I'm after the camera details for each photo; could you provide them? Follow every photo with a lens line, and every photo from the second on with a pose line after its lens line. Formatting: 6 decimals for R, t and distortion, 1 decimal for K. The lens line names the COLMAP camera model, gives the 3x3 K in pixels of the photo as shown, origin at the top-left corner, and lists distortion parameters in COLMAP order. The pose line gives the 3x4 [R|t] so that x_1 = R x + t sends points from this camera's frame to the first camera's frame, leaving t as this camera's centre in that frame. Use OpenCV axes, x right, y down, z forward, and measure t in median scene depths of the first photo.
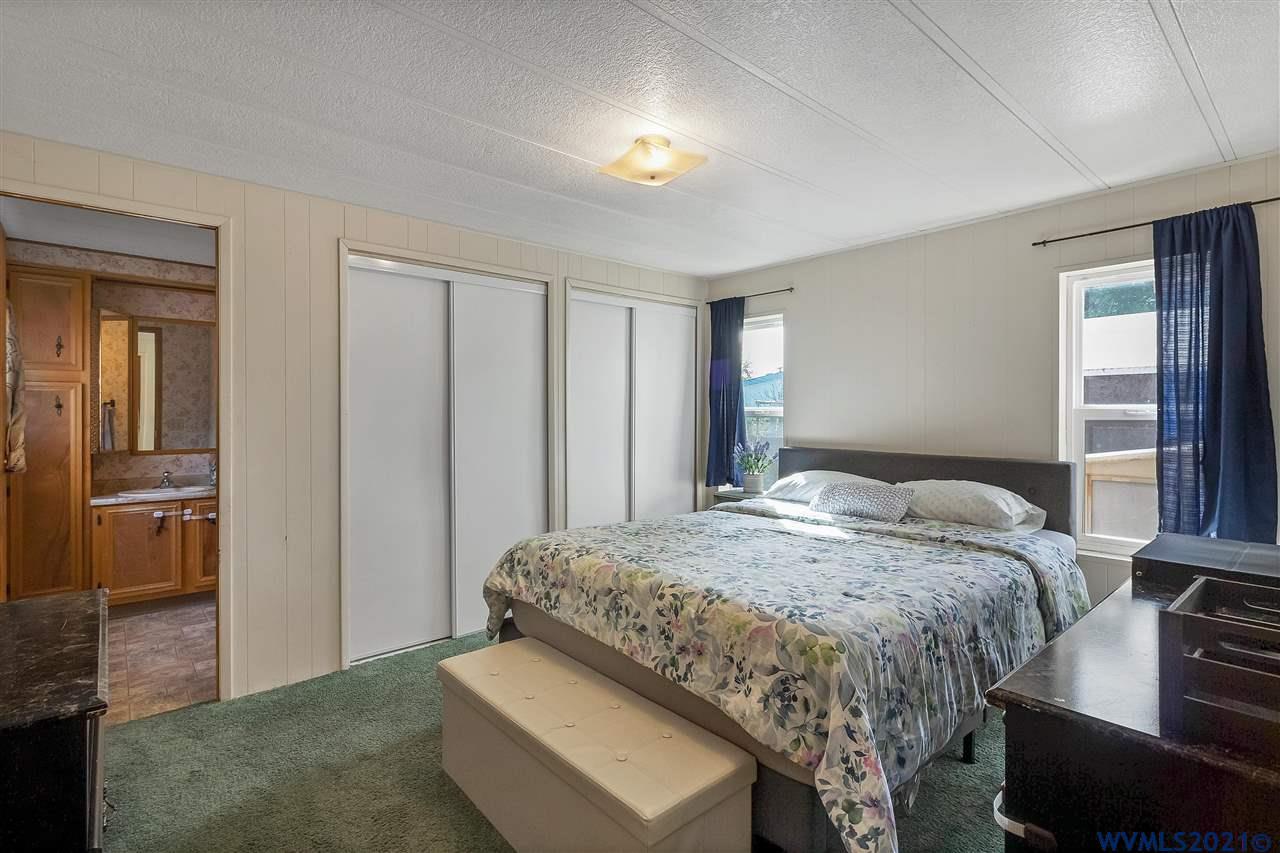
lens RADIAL K [[619.0, 0, 639.2], [0, 619.0, 409.5], [0, 0, 1]] dist [0.008469, -0.001512]
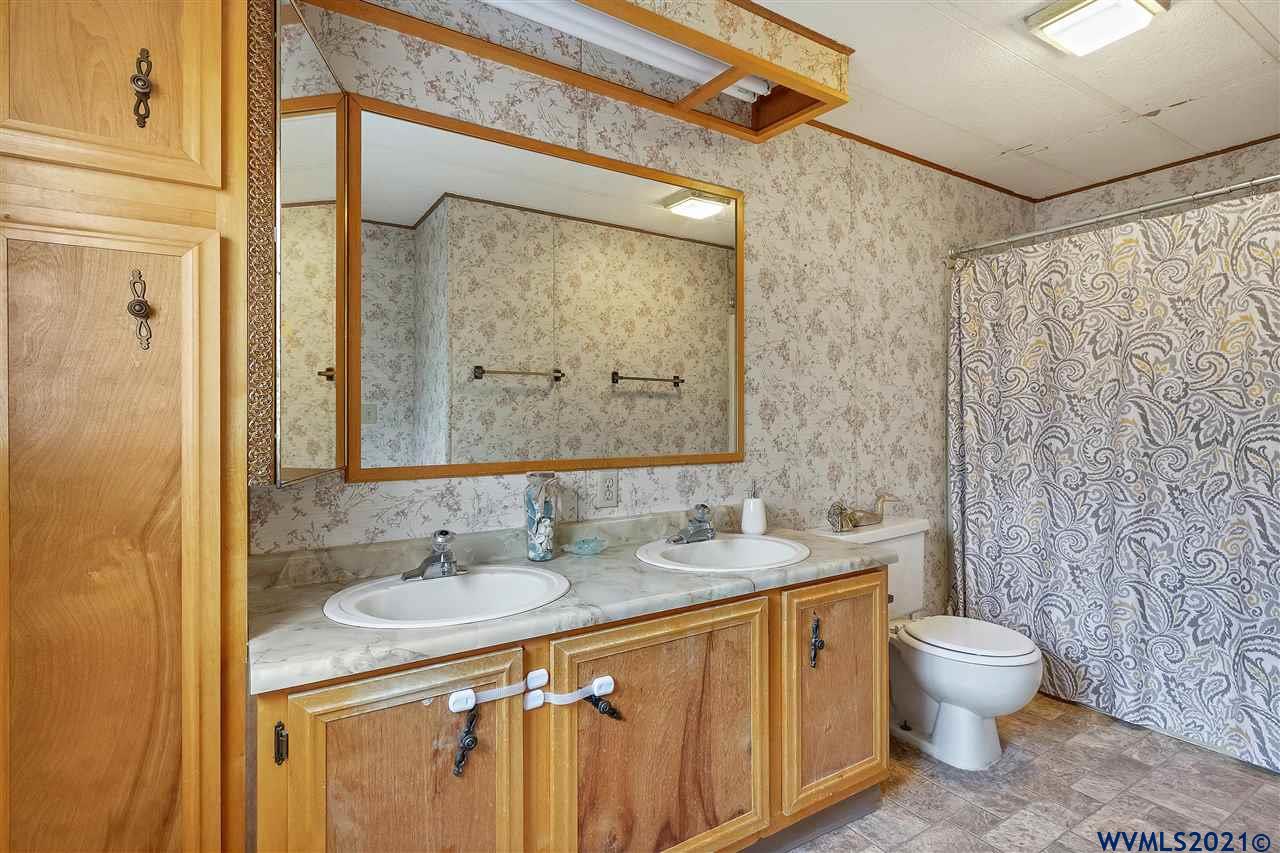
lens RADIAL K [[619.0, 0, 646.8], [0, 619.0, 415.0], [0, 0, 1]] dist [0.008469, -0.001512]
pose [[0.991526, 0.003286, -0.129868, -0.653176], [-0.002553, 0.999980, 0.005810, 0.035989], [0.129884, -0.005429, 0.991514, 0.730404]]
